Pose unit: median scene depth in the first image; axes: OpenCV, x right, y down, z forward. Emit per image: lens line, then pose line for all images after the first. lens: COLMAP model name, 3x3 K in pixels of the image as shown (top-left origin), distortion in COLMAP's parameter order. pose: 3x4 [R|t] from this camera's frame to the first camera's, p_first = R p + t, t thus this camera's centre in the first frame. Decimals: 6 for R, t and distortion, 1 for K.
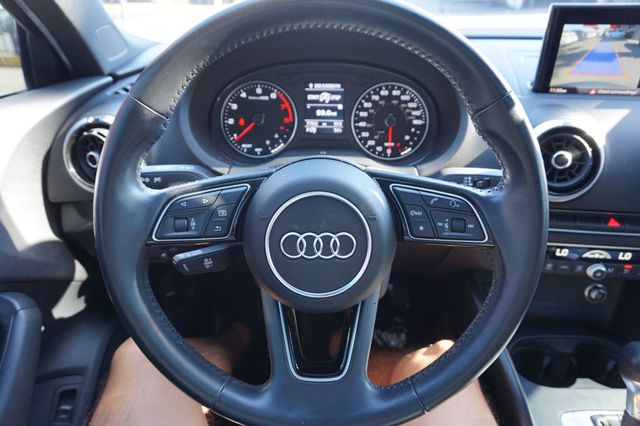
lens RADIAL K [[437.2, 0, 320.0], [0, 437.2, 213.0], [0, 0, 1]] dist [-0.020945, 0.007008]
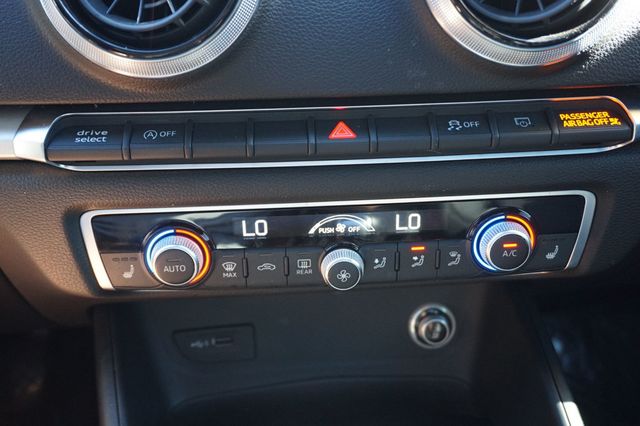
lens RADIAL K [[720.9, 0, 320.0], [0, 720.9, 213.0], [0, 0, 1]] dist [0.015798, 0.012733]
pose [[0.983283, -0.088352, 0.159210, 0.470408], [0.093618, 0.995272, -0.025866, 0.090485], [-0.156172, 0.040339, 0.986906, 0.335569]]
